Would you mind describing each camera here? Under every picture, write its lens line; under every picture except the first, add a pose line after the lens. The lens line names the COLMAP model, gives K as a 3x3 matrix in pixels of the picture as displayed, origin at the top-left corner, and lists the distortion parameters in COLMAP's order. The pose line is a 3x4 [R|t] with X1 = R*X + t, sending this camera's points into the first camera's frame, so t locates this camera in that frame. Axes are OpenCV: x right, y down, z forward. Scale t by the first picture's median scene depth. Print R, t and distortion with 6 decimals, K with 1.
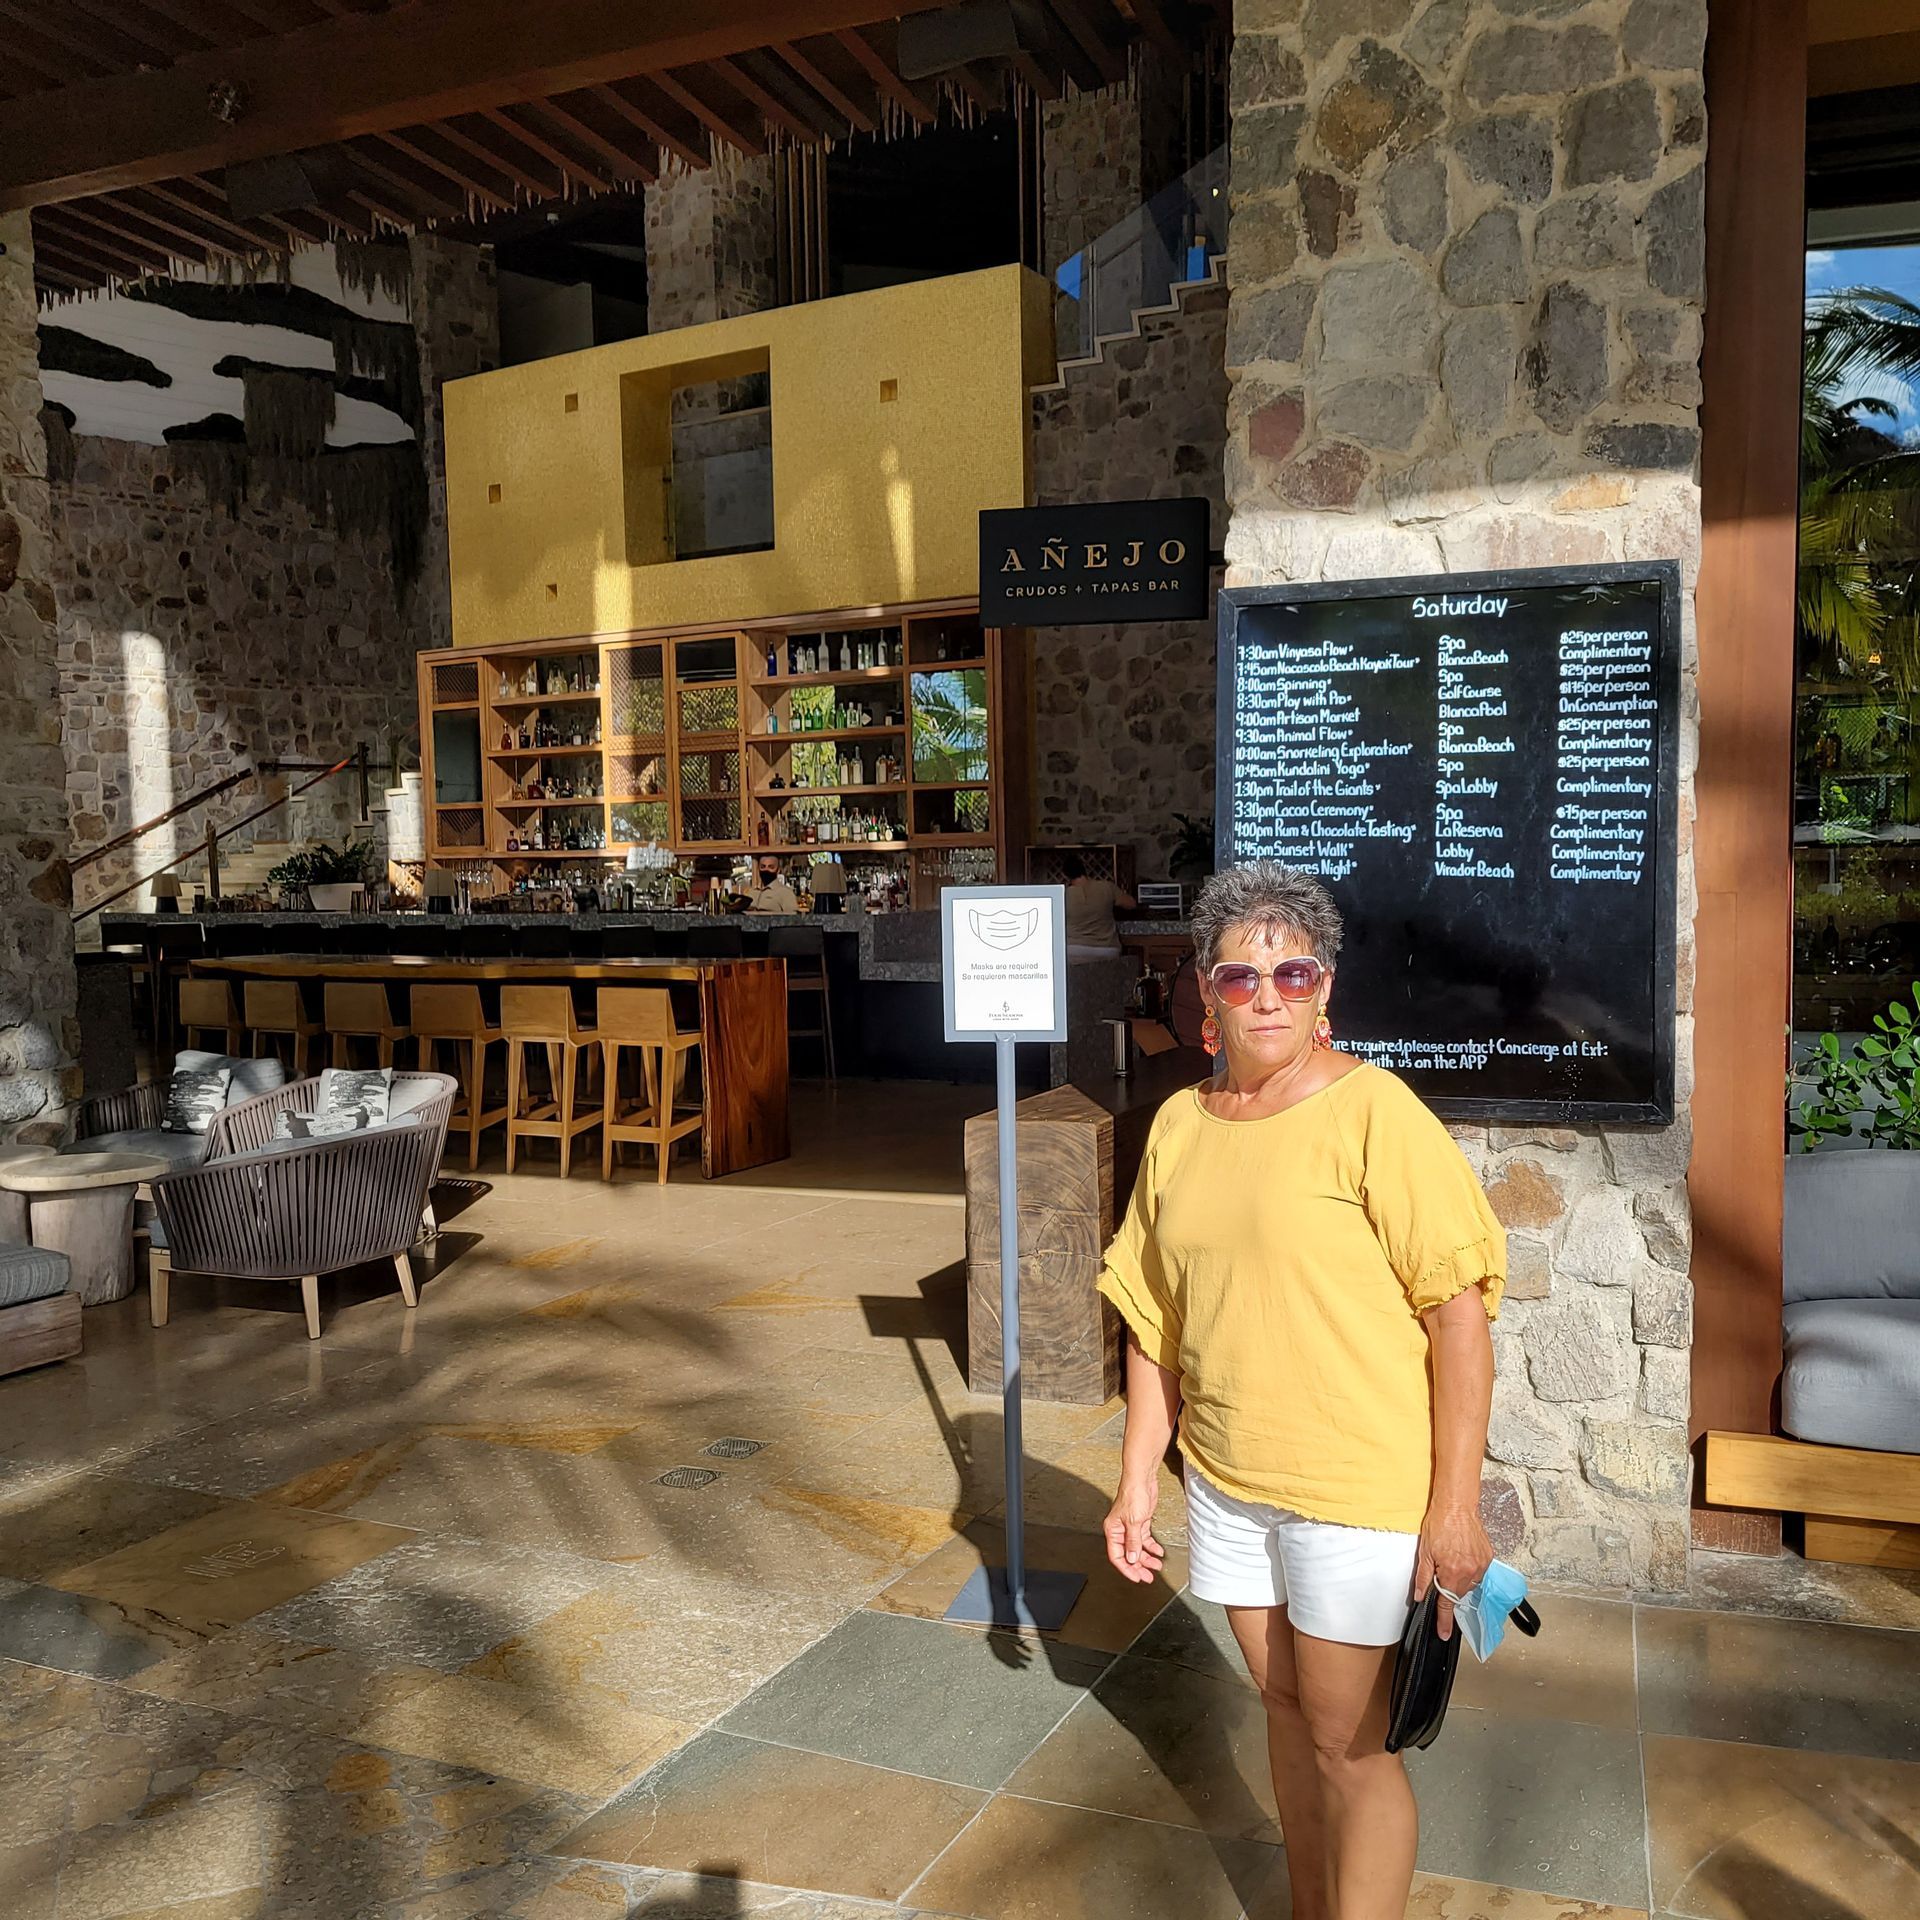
lens RADIAL K [[1948.1, 0, 951.6], [0, 1948.1, 1049.5], [0, 0, 1]] dist [0.047662, -0.046175]
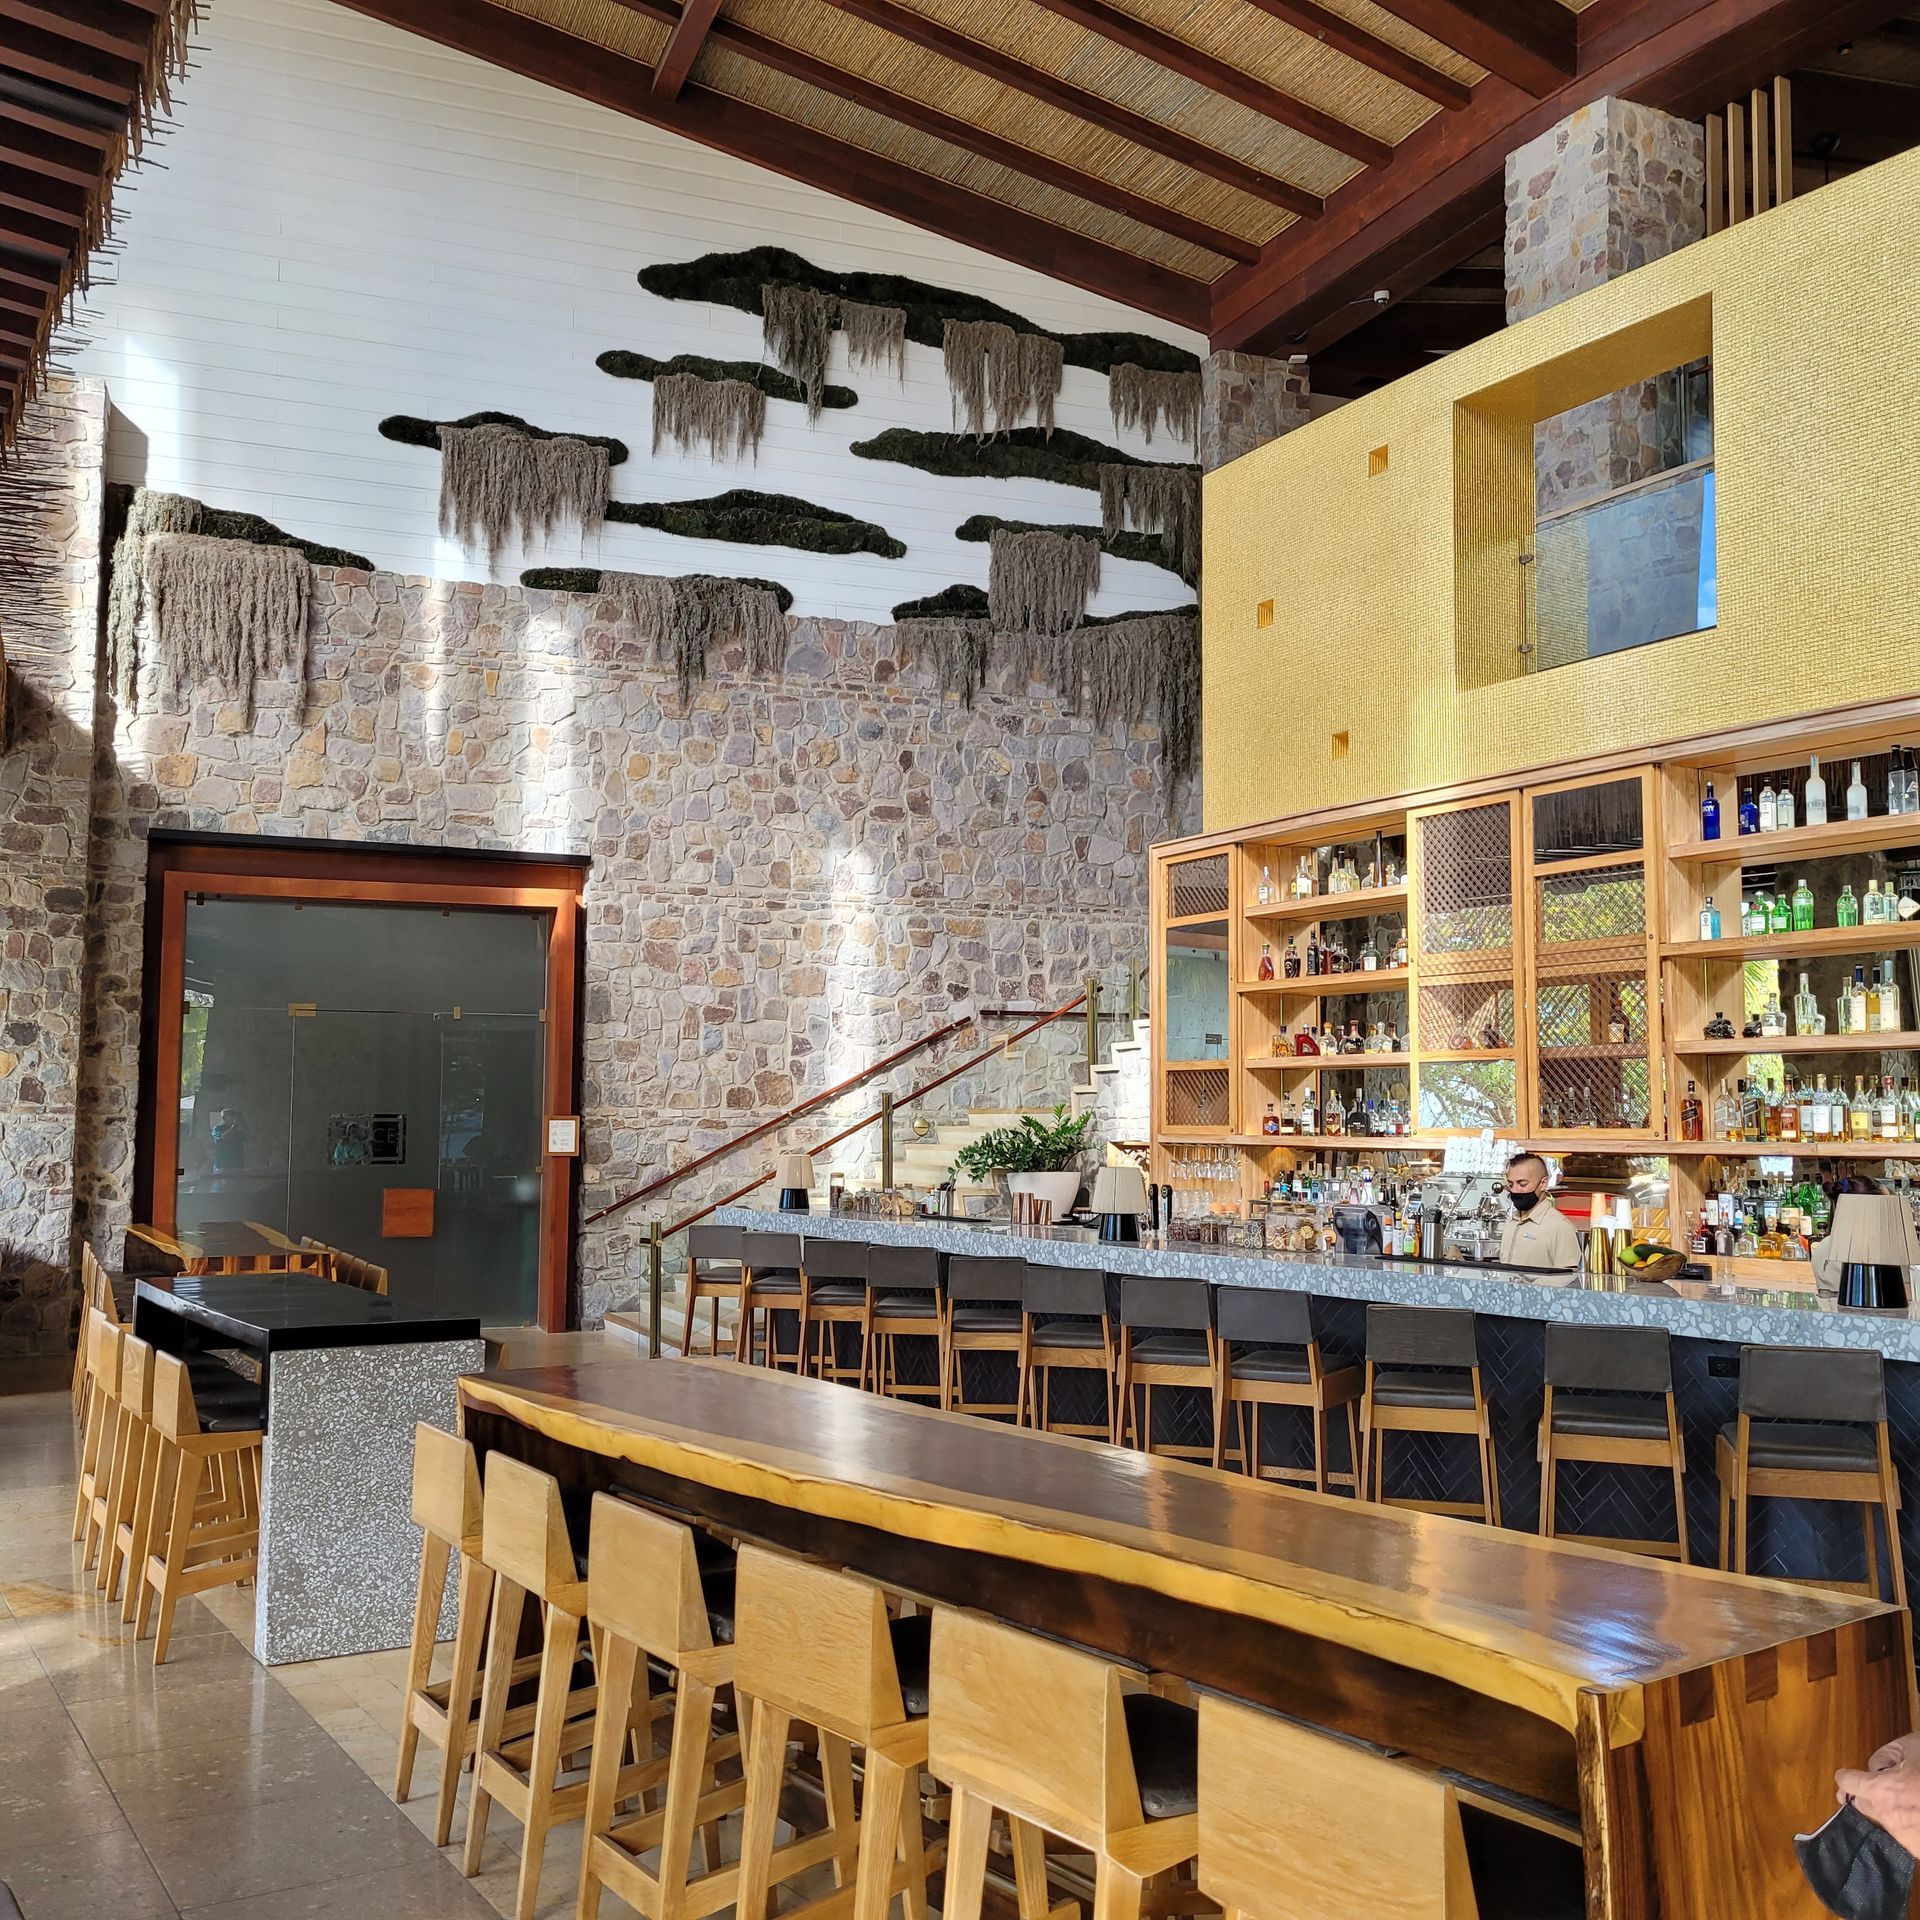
lens RADIAL K [[1737.8, 0, 999.5], [0, 1737.8, 985.4], [0, 0, 1]] dist [0.036229, -0.005679]
pose [[0.904372, -0.009296, -0.426644, -0.054046], [-0.064785, 0.985184, -0.158794, -0.048927], [0.421799, 0.171249, 0.890371, 0.405864]]
